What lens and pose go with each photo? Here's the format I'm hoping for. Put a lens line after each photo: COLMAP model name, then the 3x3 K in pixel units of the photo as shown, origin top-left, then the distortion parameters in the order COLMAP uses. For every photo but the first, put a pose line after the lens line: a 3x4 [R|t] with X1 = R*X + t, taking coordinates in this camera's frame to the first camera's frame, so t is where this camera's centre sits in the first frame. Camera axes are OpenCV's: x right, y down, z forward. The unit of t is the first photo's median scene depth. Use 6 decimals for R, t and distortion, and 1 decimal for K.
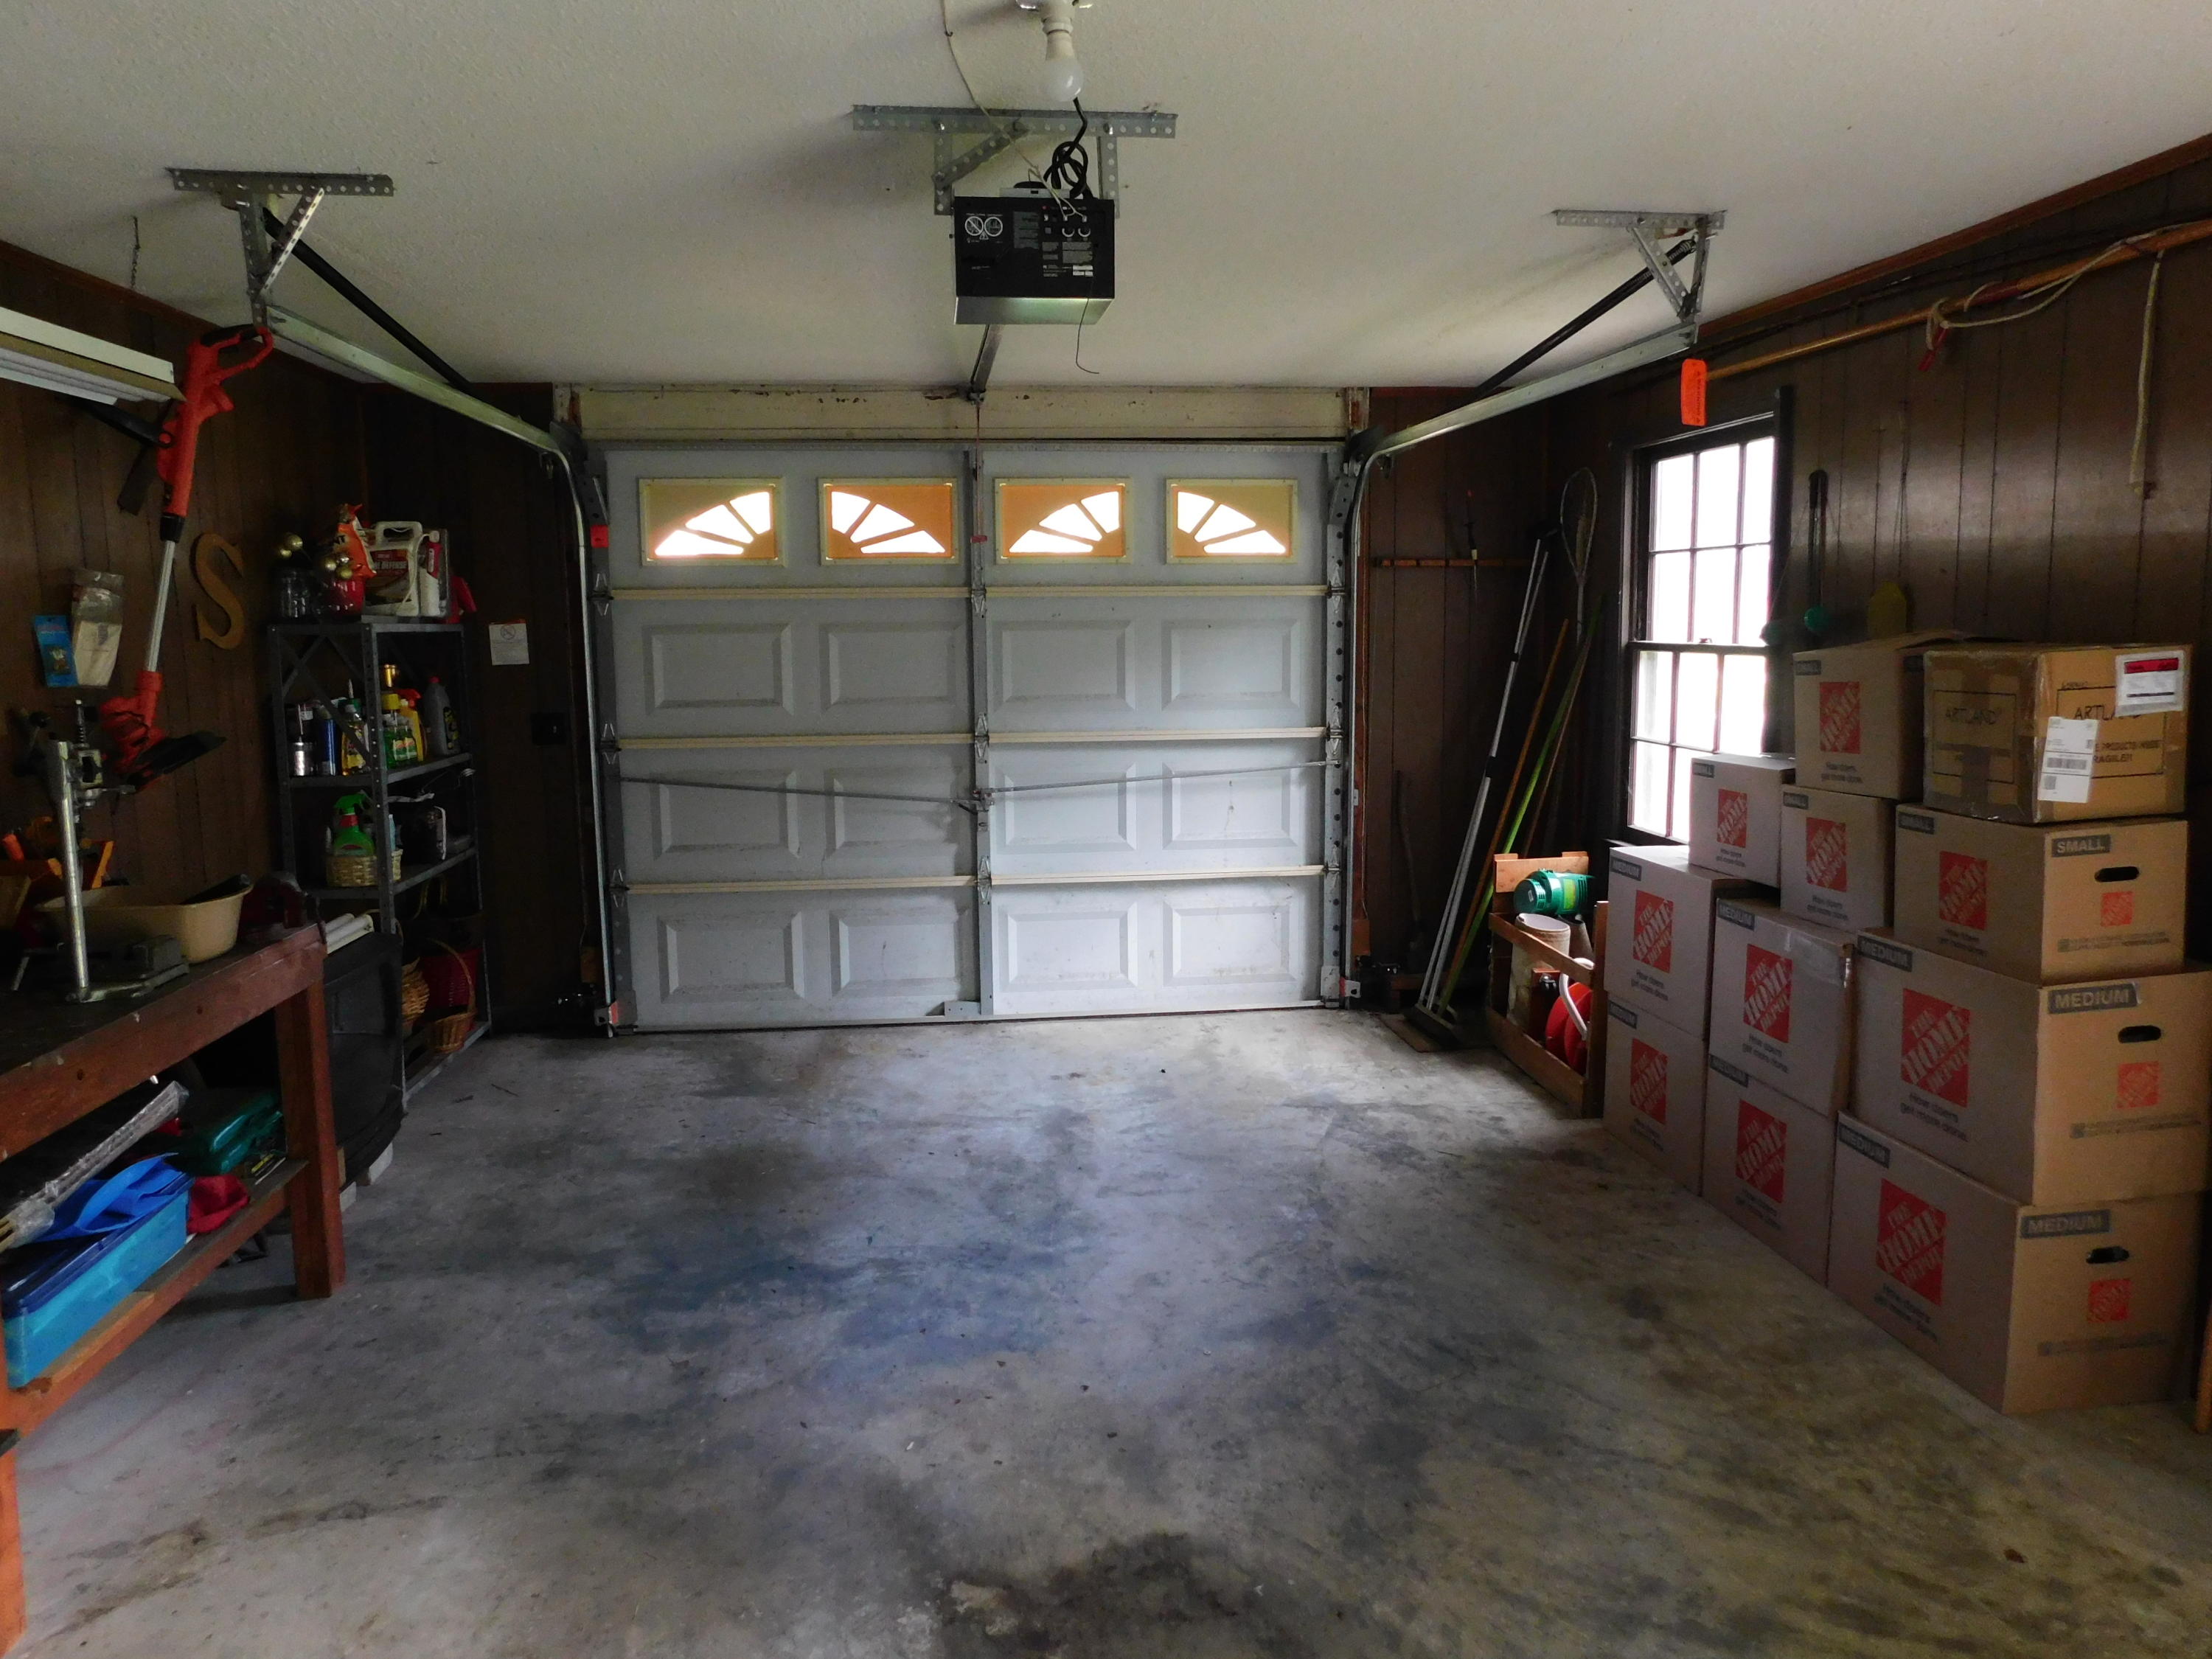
lens RADIAL K [[1463.8, 0, 1106.0], [0, 1463.8, 829.5], [0, 0, 1]] dist [-0.073283, 0.059409]
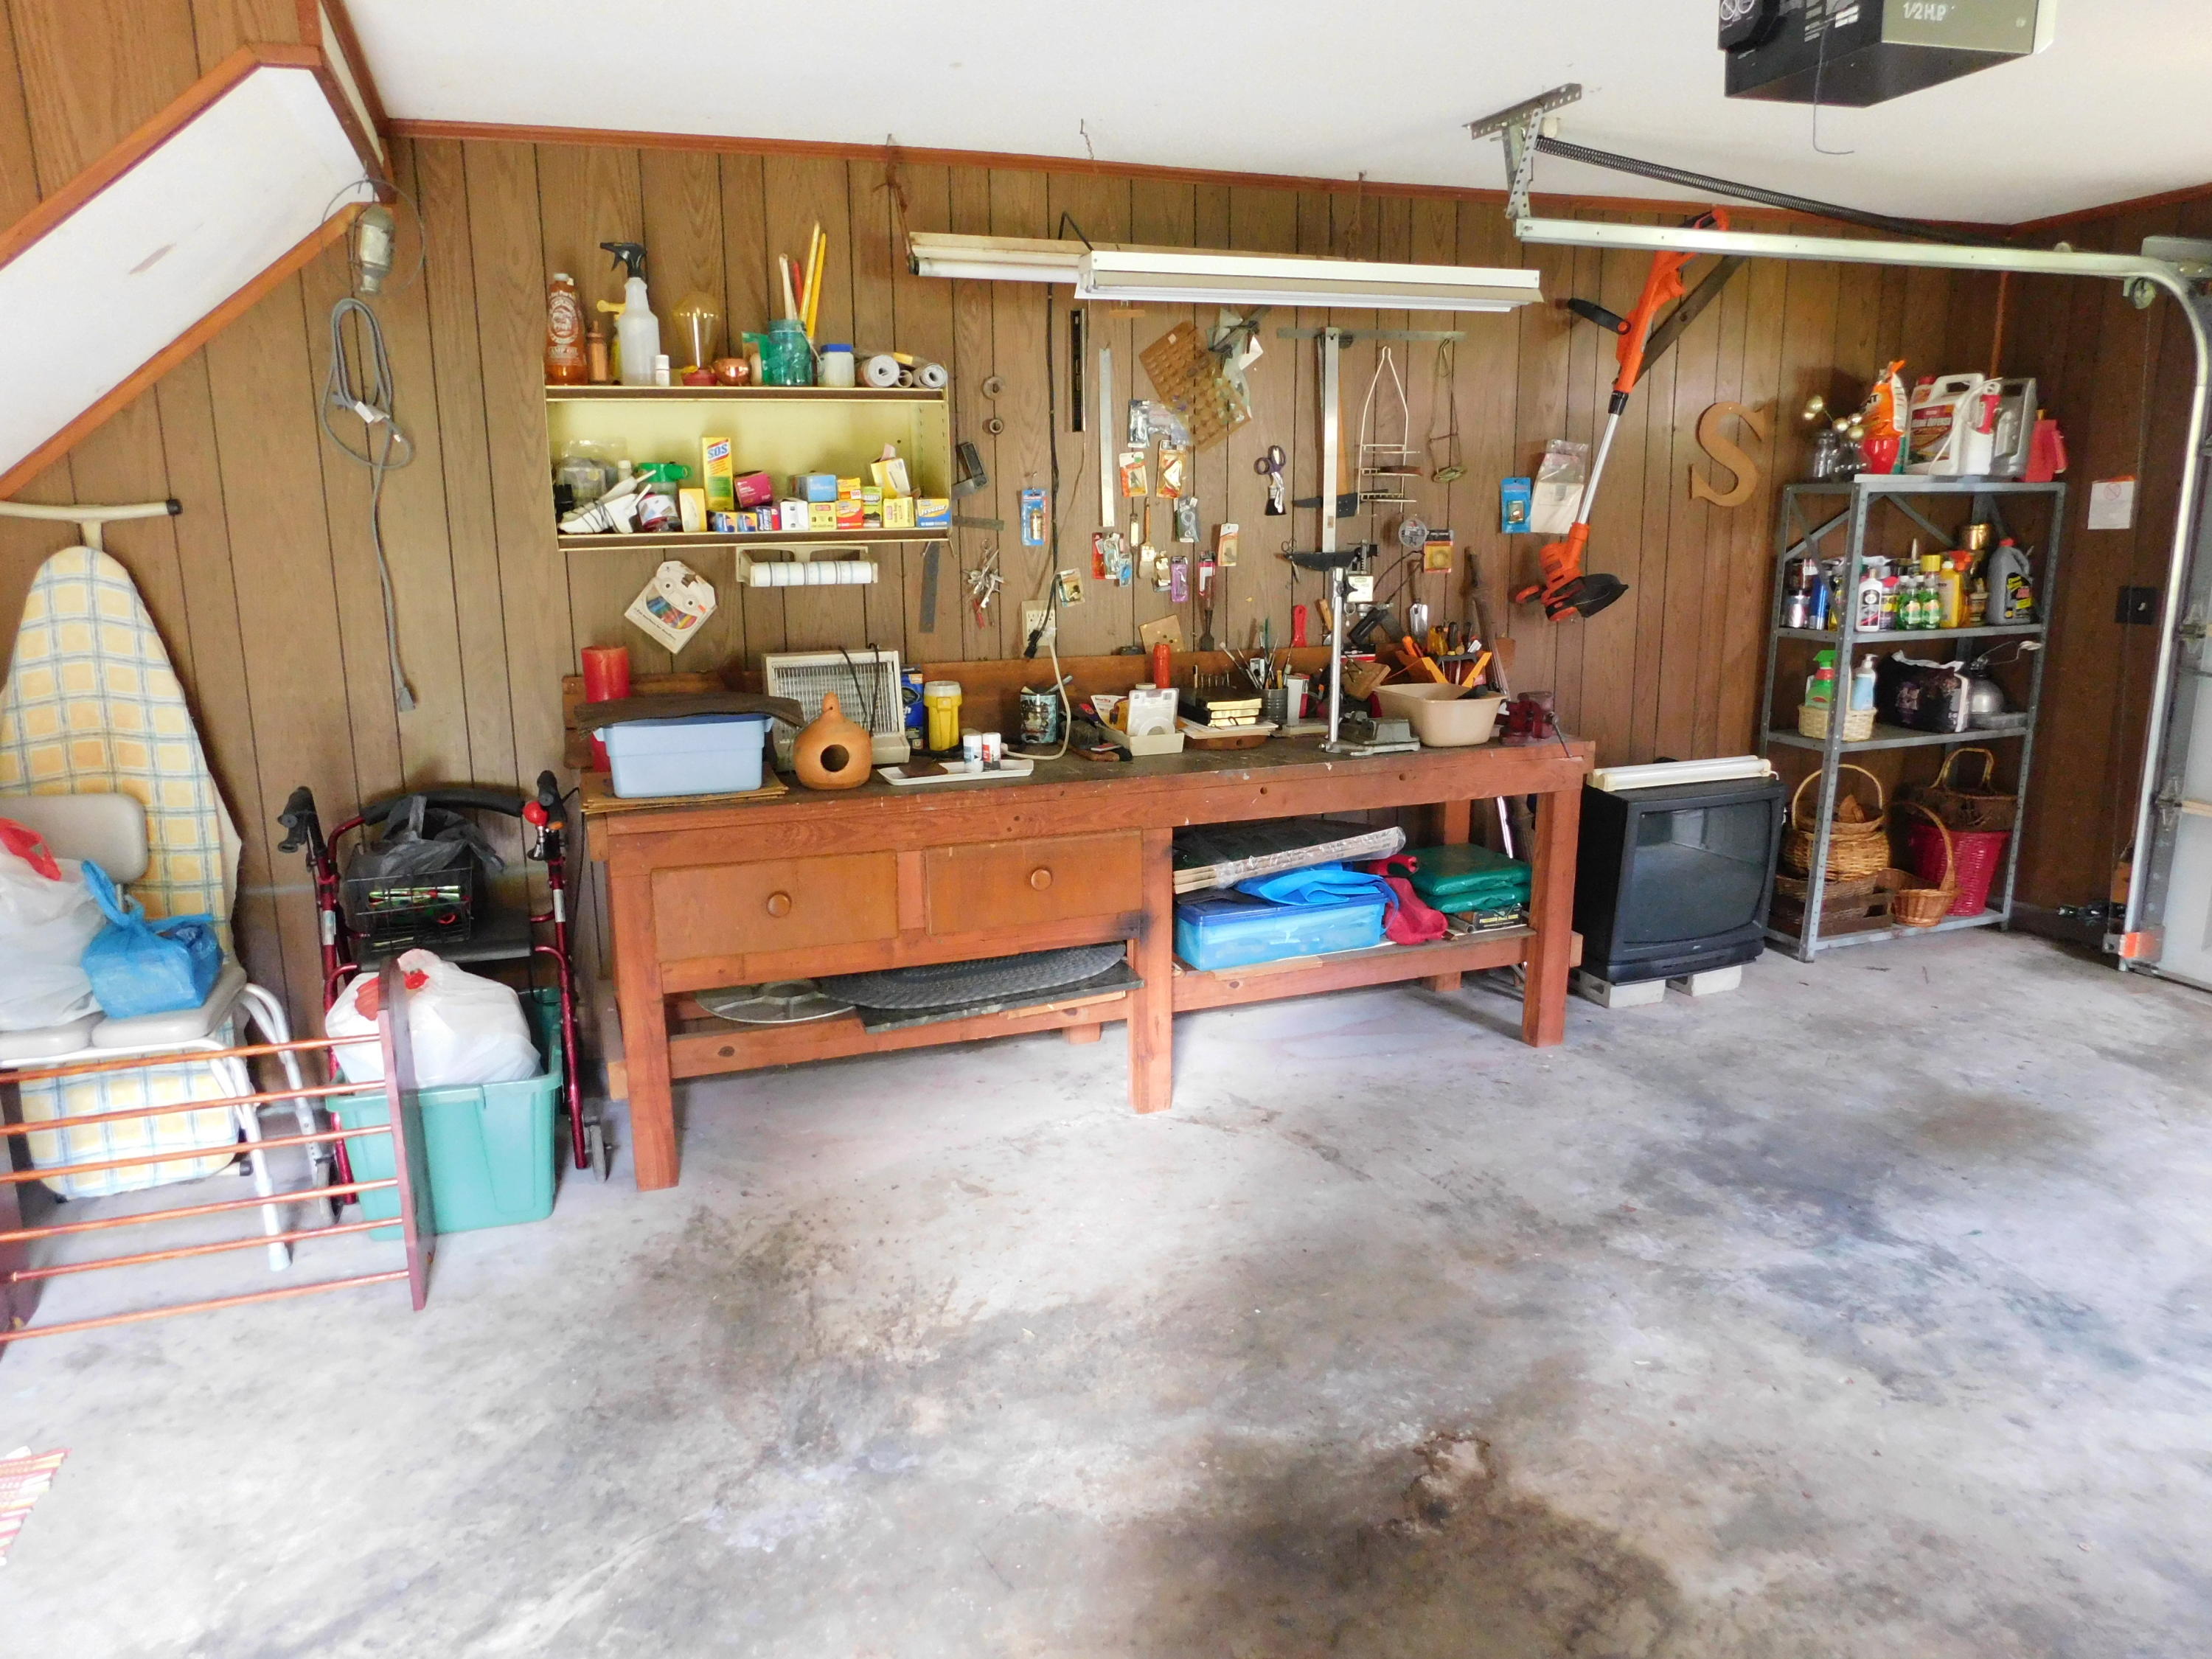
lens RADIAL K [[1463.8, 0, 1106.0], [0, 1463.8, 829.5], [0, 0, 1]] dist [-0.073283, 0.059409]
pose [[0.230307, 0.215662, -0.948920, 0.462856], [-0.122431, 0.973806, 0.191603, -0.040965], [0.965386, 0.072049, 0.250678, 0.301549]]
